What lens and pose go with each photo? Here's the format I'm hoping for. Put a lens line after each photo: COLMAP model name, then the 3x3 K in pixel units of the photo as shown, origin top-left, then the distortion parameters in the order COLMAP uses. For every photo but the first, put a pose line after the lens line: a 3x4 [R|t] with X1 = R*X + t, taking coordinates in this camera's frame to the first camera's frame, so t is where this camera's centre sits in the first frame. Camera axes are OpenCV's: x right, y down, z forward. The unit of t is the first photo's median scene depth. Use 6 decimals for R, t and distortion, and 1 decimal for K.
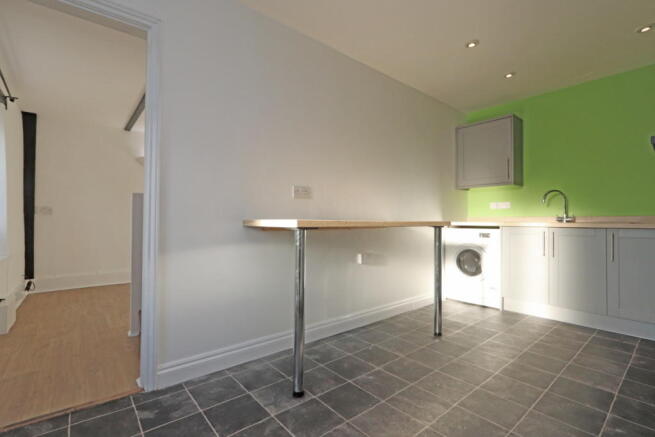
lens RADIAL K [[301.0, 0, 321.5], [0, 301.0, 218.7], [0, 0, 1]] dist [-0.017746, 0.002888]
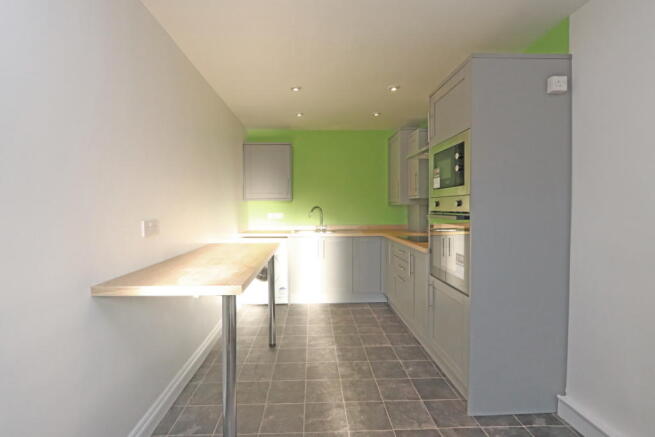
lens RADIAL K [[301.0, 0, 322.3], [0, 301.0, 217.8], [0, 0, 1]] dist [-0.017746, 0.002888]
pose [[0.603738, -0.033837, 0.796464, -0.400396], [-0.004308, 0.998946, 0.045706, -0.148461], [-0.797171, -0.031026, 0.602956, 0.215786]]
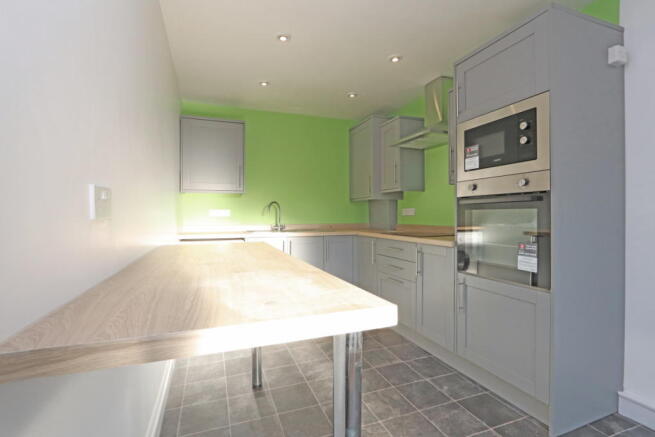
lens RADIAL K [[301.0, 0, 323.8], [0, 301.0, 218.3], [0, 0, 1]] dist [-0.017746, 0.002888]
pose [[0.319528, -0.016991, 0.947425, -0.317580], [-0.005320, 0.999791, 0.019725, -0.078107], [-0.947562, -0.011343, 0.319370, 0.641415]]
